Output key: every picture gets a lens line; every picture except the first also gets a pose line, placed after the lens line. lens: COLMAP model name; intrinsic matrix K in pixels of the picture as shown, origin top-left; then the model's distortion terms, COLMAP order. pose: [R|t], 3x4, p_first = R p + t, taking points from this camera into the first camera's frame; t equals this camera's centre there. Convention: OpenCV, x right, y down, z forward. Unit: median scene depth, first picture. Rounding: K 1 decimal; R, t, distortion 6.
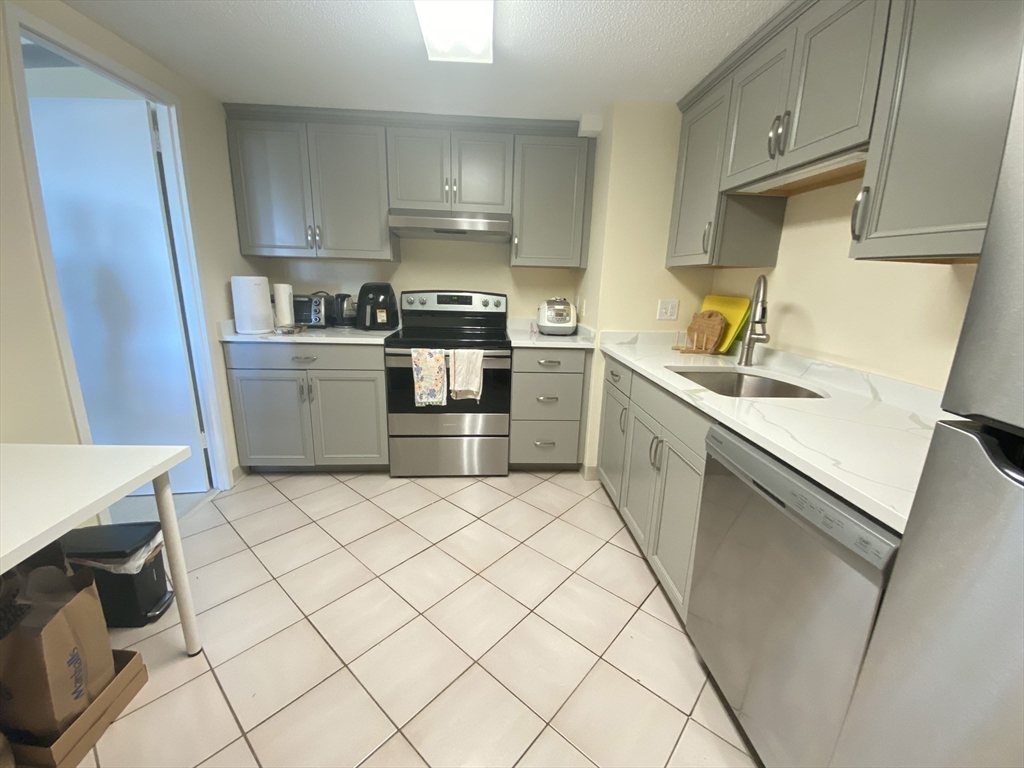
lens RADIAL K [[413.0, 0, 511.2], [0, 413.0, 384.9], [0, 0, 1]] dist [0.017916, -0.018872]
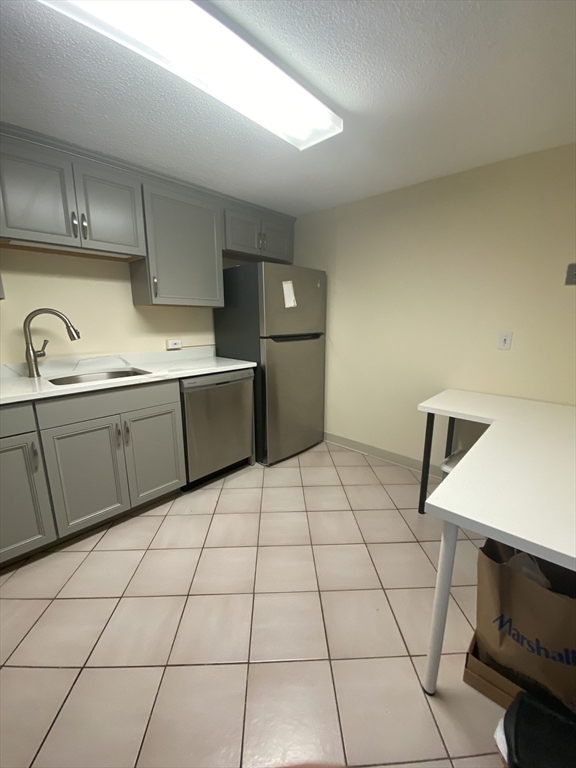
lens RADIAL K [[309.8, 0, 292.0], [0, 309.8, 384.6], [0, 0, 1]] dist [0.017916, -0.018872]
pose [[-0.691011, -0.179951, 0.700087, -0.528031], [0.159426, 0.906726, 0.390425, -0.214877], [-0.705044, 0.381400, -0.597869, 0.795507]]
